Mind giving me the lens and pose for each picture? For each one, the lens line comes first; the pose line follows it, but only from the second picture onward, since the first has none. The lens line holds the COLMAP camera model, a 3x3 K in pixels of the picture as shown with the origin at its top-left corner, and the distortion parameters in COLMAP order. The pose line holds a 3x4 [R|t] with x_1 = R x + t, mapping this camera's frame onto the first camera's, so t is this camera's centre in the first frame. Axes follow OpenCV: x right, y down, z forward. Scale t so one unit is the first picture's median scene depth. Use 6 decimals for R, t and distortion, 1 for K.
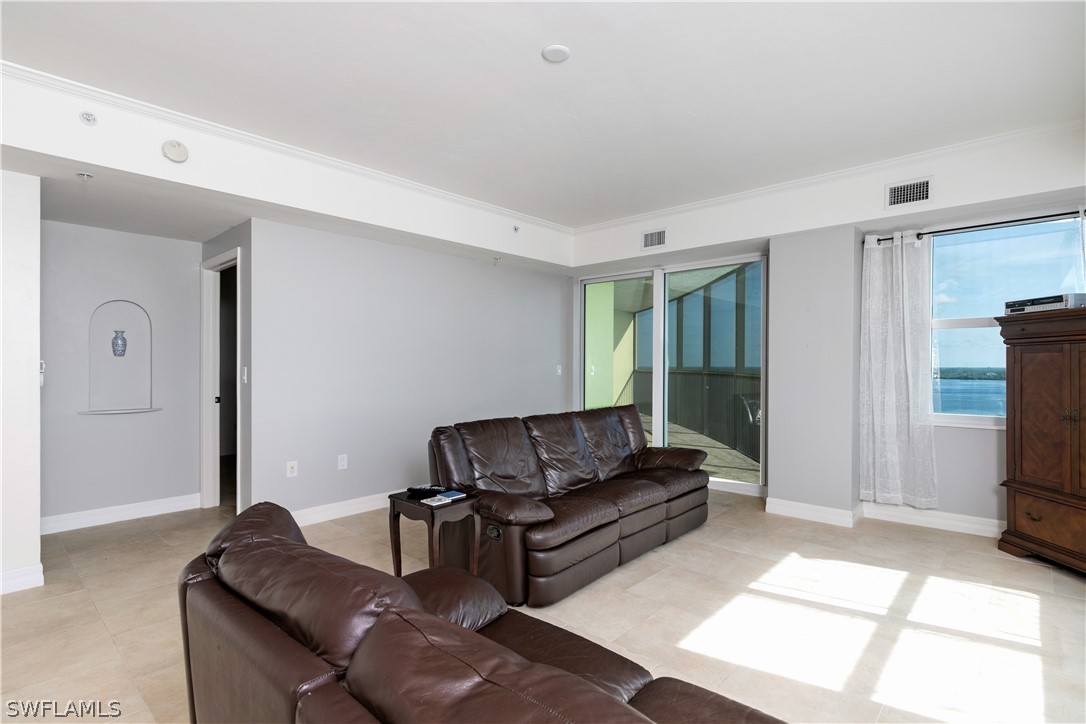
lens RADIAL K [[528.8, 0, 552.1], [0, 528.8, 365.7], [0, 0, 1]] dist [0.033042, -0.001348]
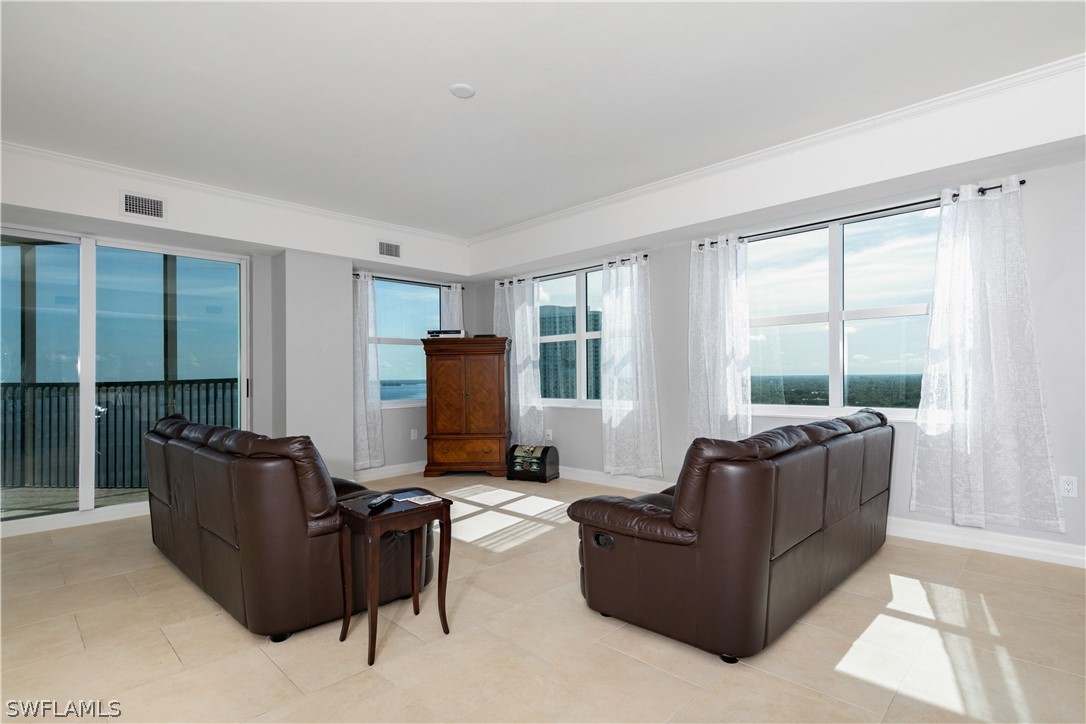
lens RADIAL K [[528.8, 0, 545.8], [0, 528.8, 368.9], [0, 0, 1]] dist [0.033042, -0.001348]
pose [[0.025230, 0.003405, 0.999676, -0.805077], [0.026119, 0.999651, -0.004064, 0.019340], [-0.999340, 0.026213, 0.025133, 0.579826]]
